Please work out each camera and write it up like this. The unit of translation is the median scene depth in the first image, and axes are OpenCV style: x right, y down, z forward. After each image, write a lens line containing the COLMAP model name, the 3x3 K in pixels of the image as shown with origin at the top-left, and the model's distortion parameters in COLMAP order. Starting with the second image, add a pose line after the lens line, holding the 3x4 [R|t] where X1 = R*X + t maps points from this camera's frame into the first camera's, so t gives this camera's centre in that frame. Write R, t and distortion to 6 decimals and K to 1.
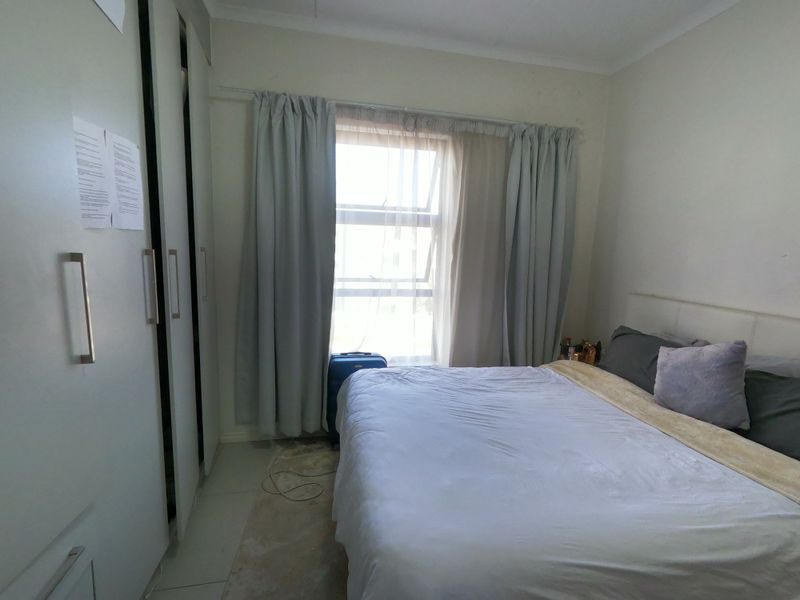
lens RADIAL K [[383.8, 0, 400.0], [0, 383.8, 300.0], [0, 0, 1]] dist [0.004493, -0.000449]
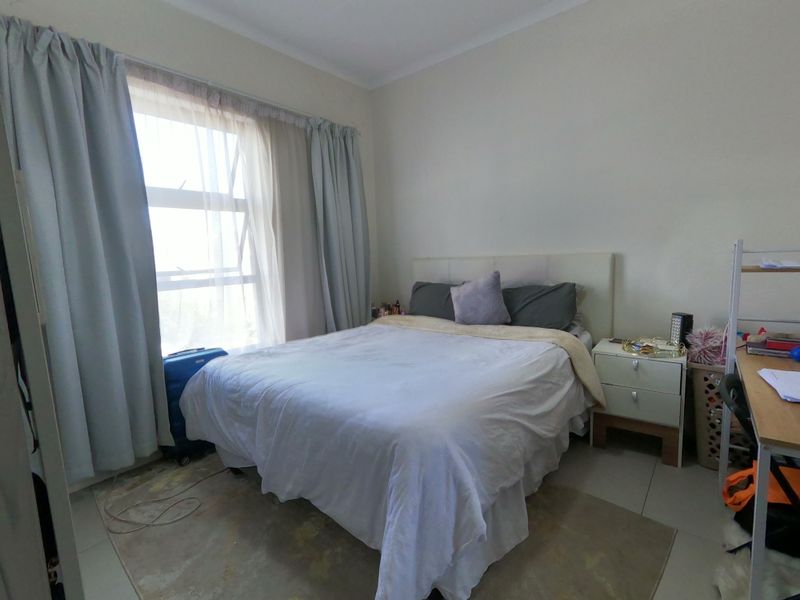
lens RADIAL K [[383.8, 0, 400.0], [0, 383.8, 300.0], [0, 0, 1]] dist [0.004493, -0.000449]
pose [[0.775852, -0.139008, 0.615411, -0.280129], [0.152925, 0.987773, 0.030323, 0.076859], [-0.612101, 0.070586, 0.787623, 0.000035]]
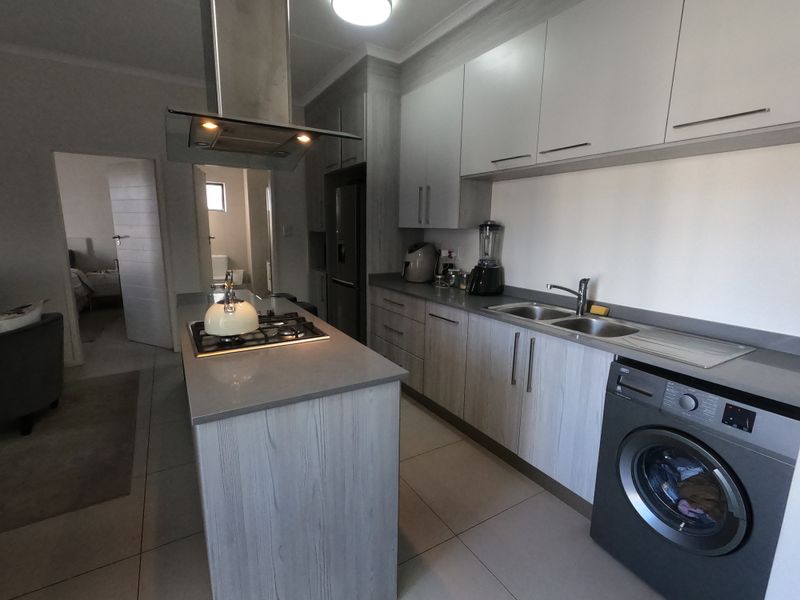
lens RADIAL K [[383.8, 0, 400.0], [0, 383.8, 300.0], [0, 0, 1]] dist [0.004493, -0.000449]
pose [[-0.334751, -0.208249, 0.919007, -2.051859], [0.107894, 0.960389, 0.256927, 0.040928], [-0.936109, 0.185162, -0.299023, -0.568027]]
